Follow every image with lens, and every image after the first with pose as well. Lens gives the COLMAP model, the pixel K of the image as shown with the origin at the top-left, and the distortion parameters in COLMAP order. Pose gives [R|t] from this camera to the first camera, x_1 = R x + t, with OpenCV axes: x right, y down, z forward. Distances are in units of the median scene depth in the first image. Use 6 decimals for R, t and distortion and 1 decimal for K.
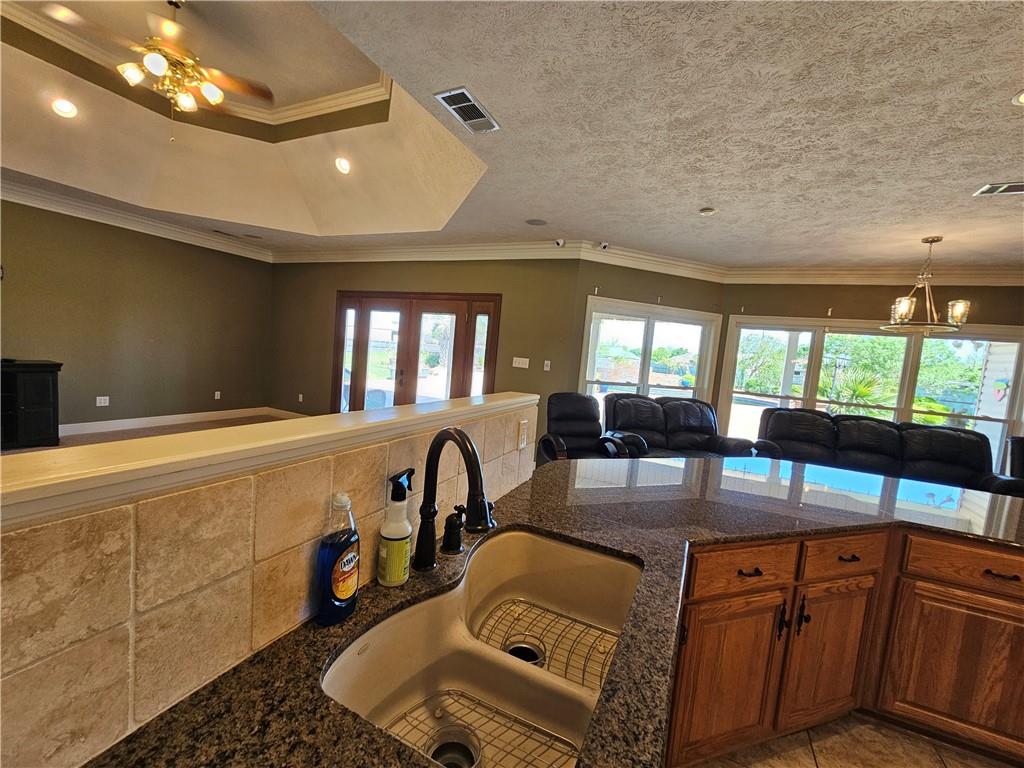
lens RADIAL K [[418.6, 0, 511.9], [0, 418.6, 384.9], [0, 0, 1]] dist [-0.000540, -0.000428]
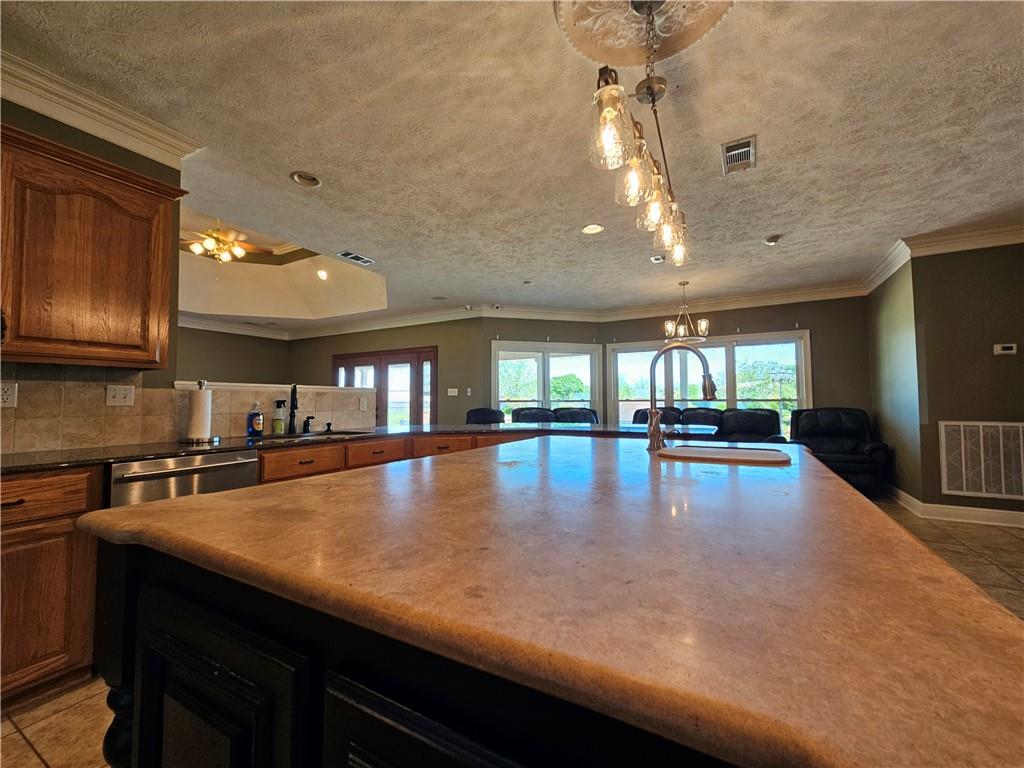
lens RADIAL K [[418.6, 0, 514.7], [0, 418.6, 383.4], [0, 0, 1]] dist [-0.000540, -0.000428]
pose [[0.993667, -0.092736, -0.063453, 0.320215], [0.083738, 0.987685, -0.132158, 0.121188], [0.074928, 0.126008, 0.989196, -0.378763]]
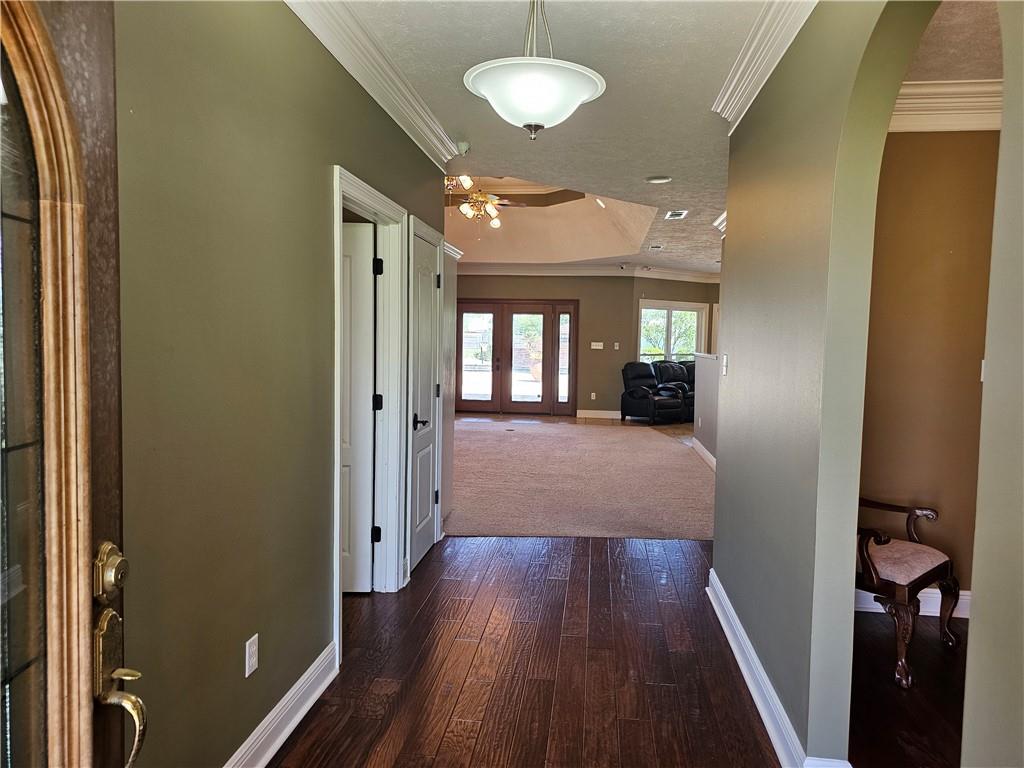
lens RADIAL K [[673.2, 0, 506.2], [0, 673.2, 385.8], [0, 0, 1]] dist [0.012827, -0.008051]
pose [[0.951188, -0.090341, 0.295092, -1.001007], [0.087361, 0.995904, 0.023295, 0.005360], [-0.295988, 0.003622, 0.955185, -1.180112]]
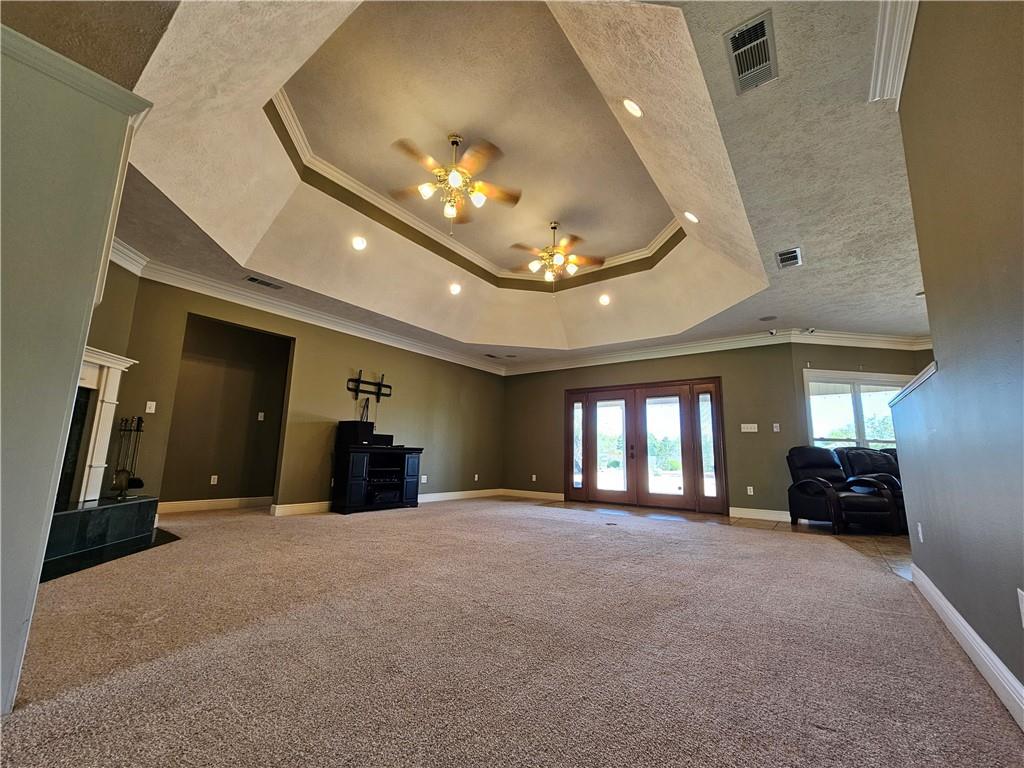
lens RADIAL K [[418.6, 0, 514.9], [0, 418.6, 384.6], [0, 0, 1]] dist [-0.000540, -0.000428]
pose [[0.980202, -0.094370, -0.174062, -0.427978], [0.045789, 0.963319, -0.264424, 0.118479], [0.192631, 0.251219, 0.948569, -0.332557]]
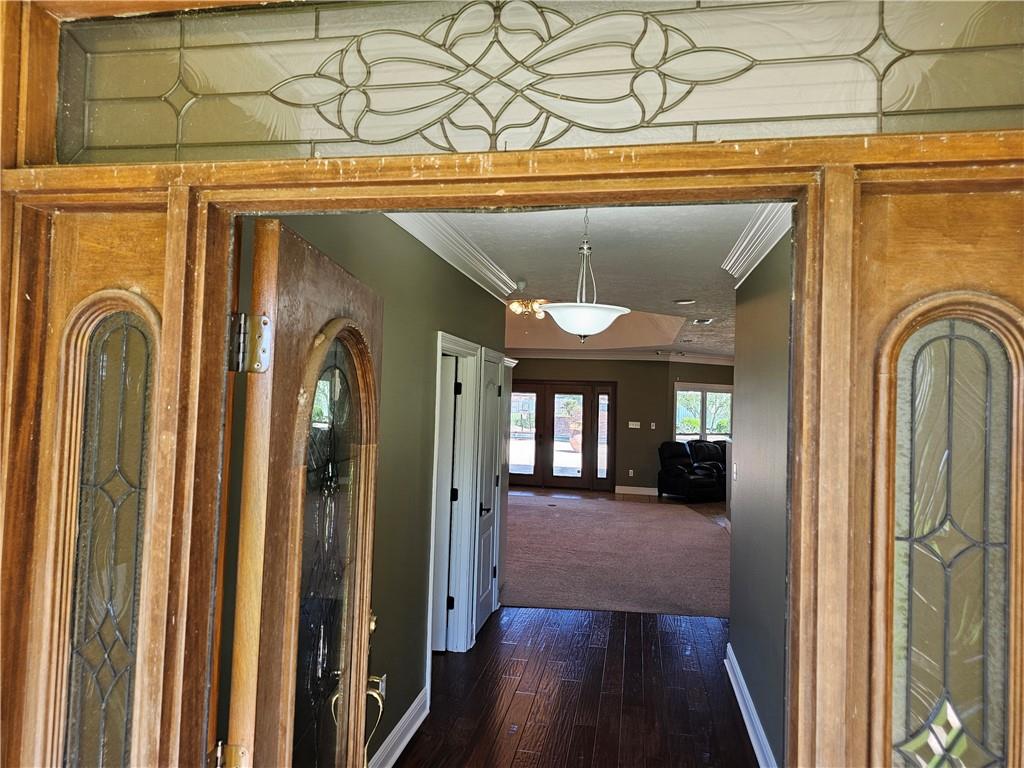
lens RADIAL K [[673.2, 0, 494.1], [0, 673.2, 375.7], [0, 0, 1]] dist [0.012827, -0.008051]
pose [[0.971818, -0.047348, 0.230929, -1.068046], [0.069915, 0.993436, -0.090536, -0.044464], [-0.225126, 0.104130, 0.968749, -1.353766]]
